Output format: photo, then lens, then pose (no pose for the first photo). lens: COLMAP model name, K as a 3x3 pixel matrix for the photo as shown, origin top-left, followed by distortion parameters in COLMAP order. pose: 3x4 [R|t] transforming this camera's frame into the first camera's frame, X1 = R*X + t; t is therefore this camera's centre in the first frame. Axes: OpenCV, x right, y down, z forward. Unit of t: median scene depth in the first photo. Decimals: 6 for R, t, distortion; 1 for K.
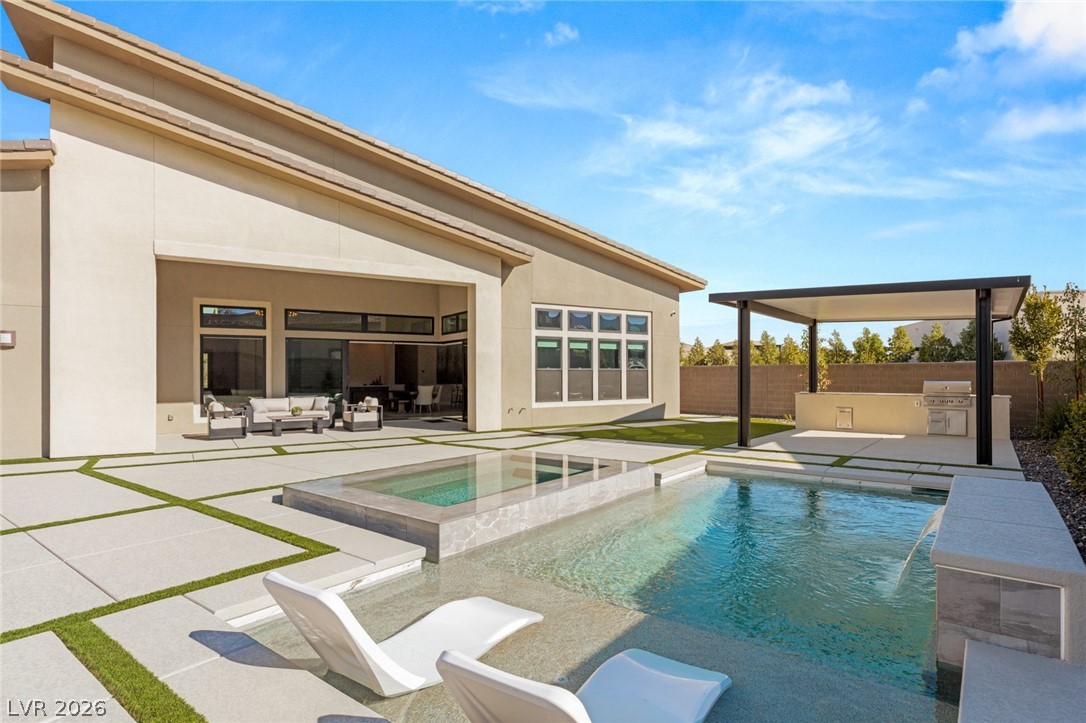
lens RADIAL K [[566.2, 0, 548.8], [0, 566.2, 365.9], [0, 0, 1]] dist [0.003274, -0.000677]
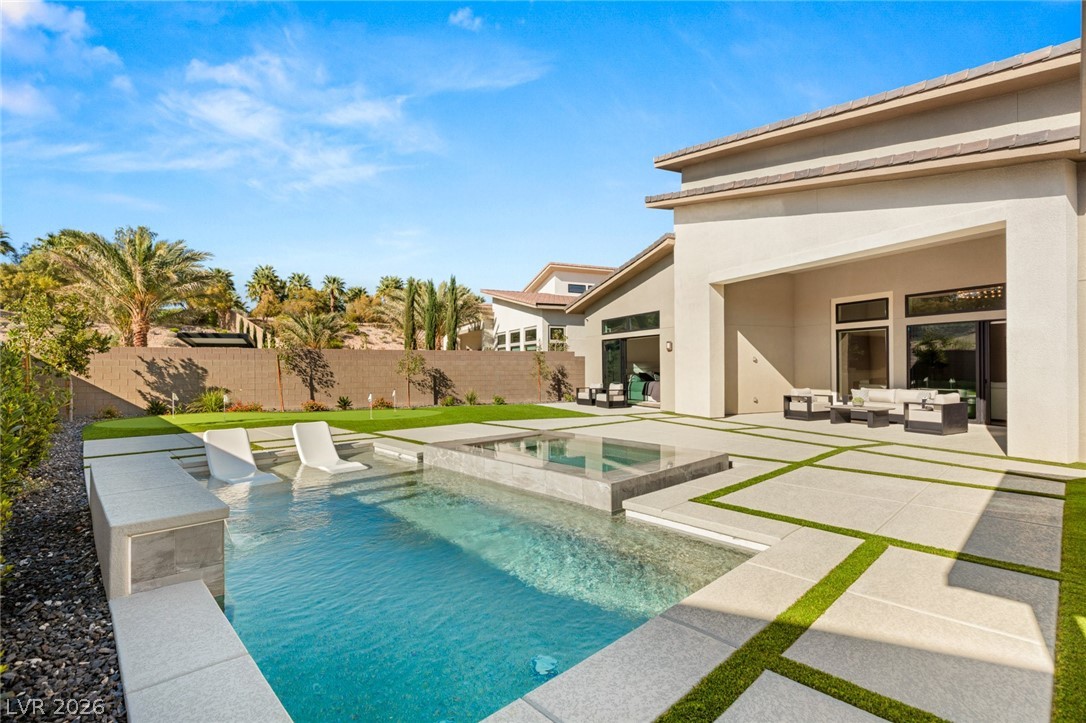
lens RADIAL K [[498.2, 0, 548.3], [0, 498.2, 355.5], [0, 0, 1]] dist [0.000286, 0.000108]
pose [[-0.147115, -0.020403, -0.988909, 0.465925], [0.016004, 0.999607, -0.023005, 0.010006], [0.988990, -0.019211, -0.146731, 0.554940]]
